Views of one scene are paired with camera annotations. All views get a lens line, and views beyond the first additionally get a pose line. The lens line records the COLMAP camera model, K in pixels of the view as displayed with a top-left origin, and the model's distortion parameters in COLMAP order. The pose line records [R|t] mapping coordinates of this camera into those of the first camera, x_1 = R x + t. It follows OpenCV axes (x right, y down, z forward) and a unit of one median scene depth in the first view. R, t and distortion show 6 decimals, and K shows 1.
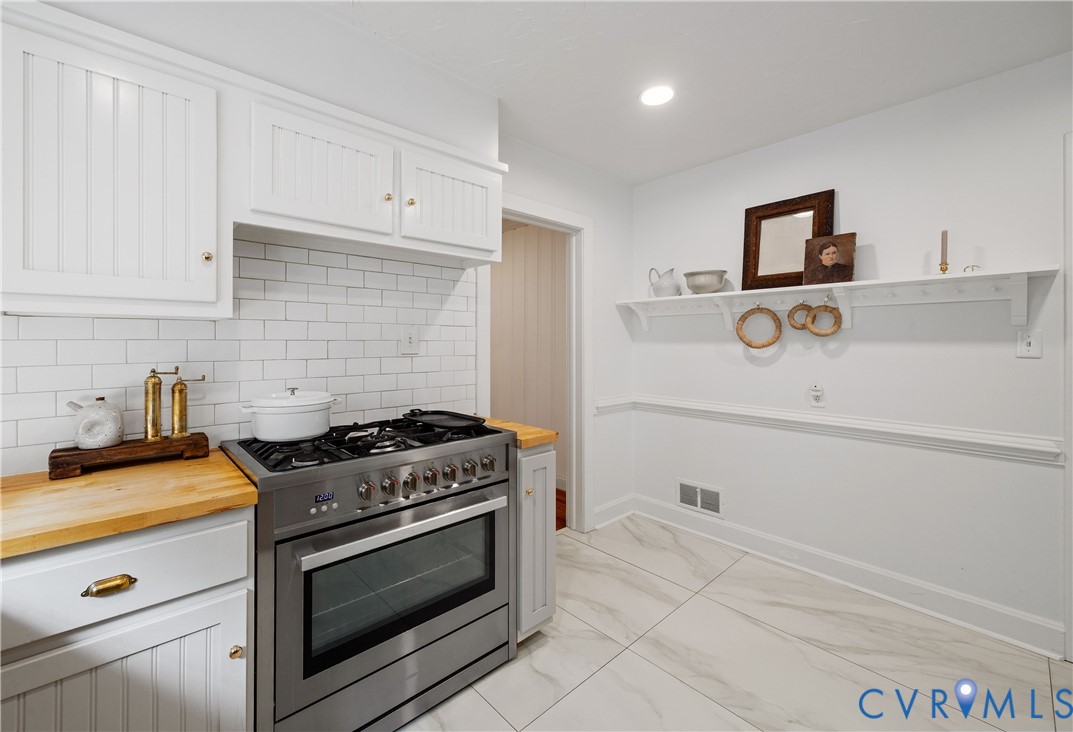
lens RADIAL K [[443.8, 0, 541.7], [0, 443.8, 342.5], [0, 0, 1]] dist [-0.009718, 0.000579]
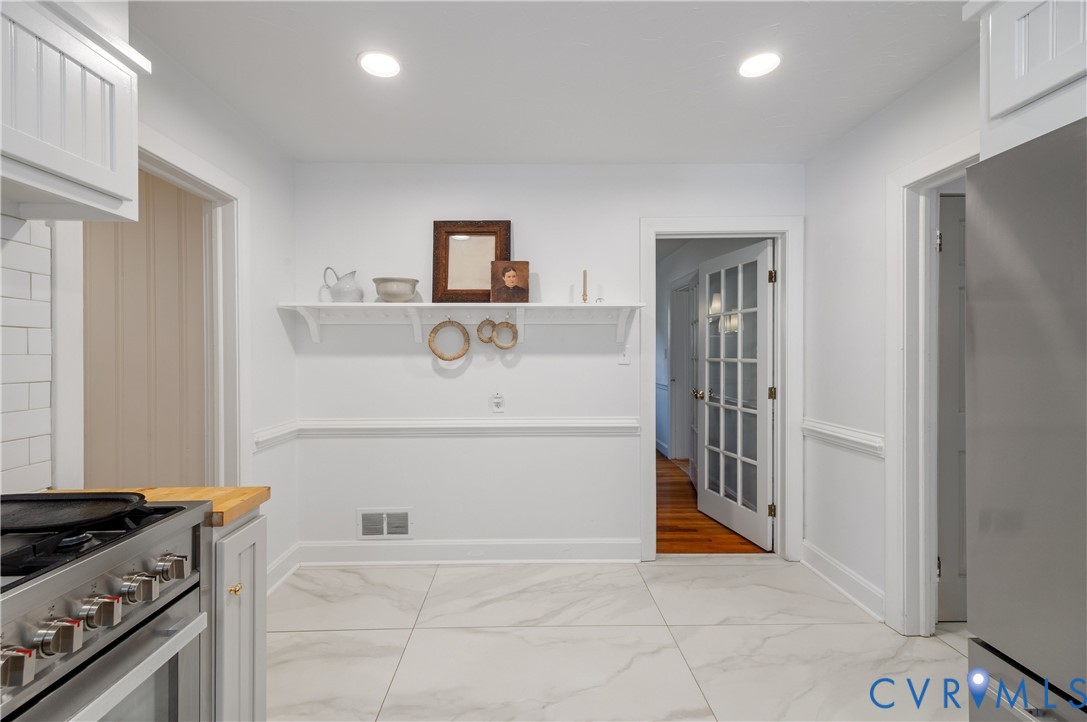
lens RADIAL K [[449.3, 0, 544.0], [0, 449.3, 354.9], [0, 0, 1]] dist [0.003441, 0.000011]
pose [[0.657572, -0.005257, 0.753373, -0.198236], [0.005157, 0.999984, 0.002477, -0.002164], [-0.753374, 0.002257, 0.657589, 0.207588]]
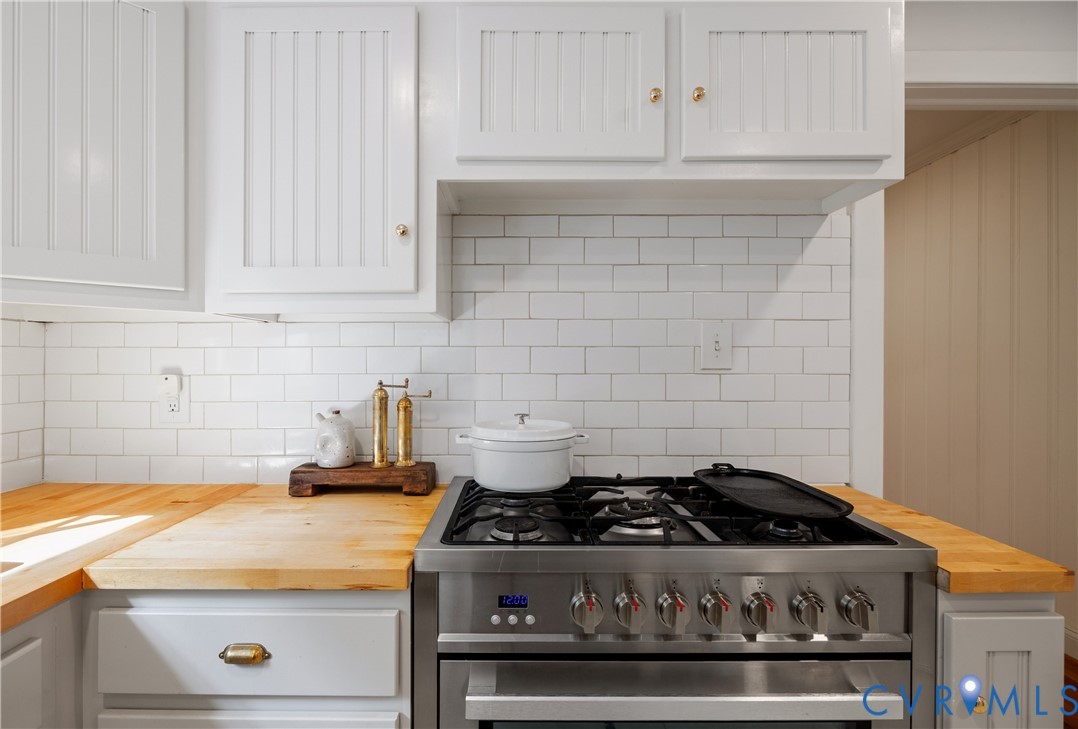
lens RADIAL K [[536.9, 0, 515.2], [0, 536.9, 364.8], [0, 0, 1]] dist [-0.008617, 0.000527]
pose [[0.722384, 0.001374, -0.691491, 0.005278], [-0.000827, 0.999999, 0.001123, 0.020367], [0.691491, -0.000239, 0.722385, 0.308413]]
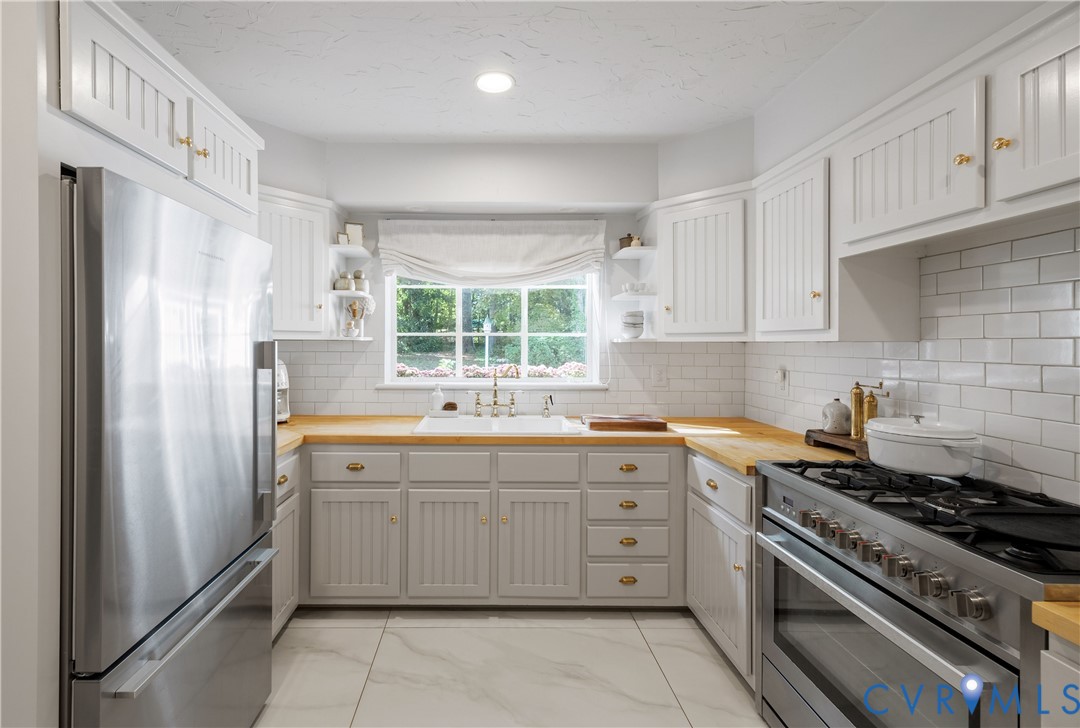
lens RADIAL K [[476.2, 0, 481.8], [0, 476.2, 342.0], [0, 0, 1]] dist [0.002074, 0.000135]
pose [[-0.690501, -0.009841, -0.723265, 0.592066], [-0.011171, 0.999933, -0.002941, -0.026433], [0.723246, 0.006049, -0.690564, 0.814467]]
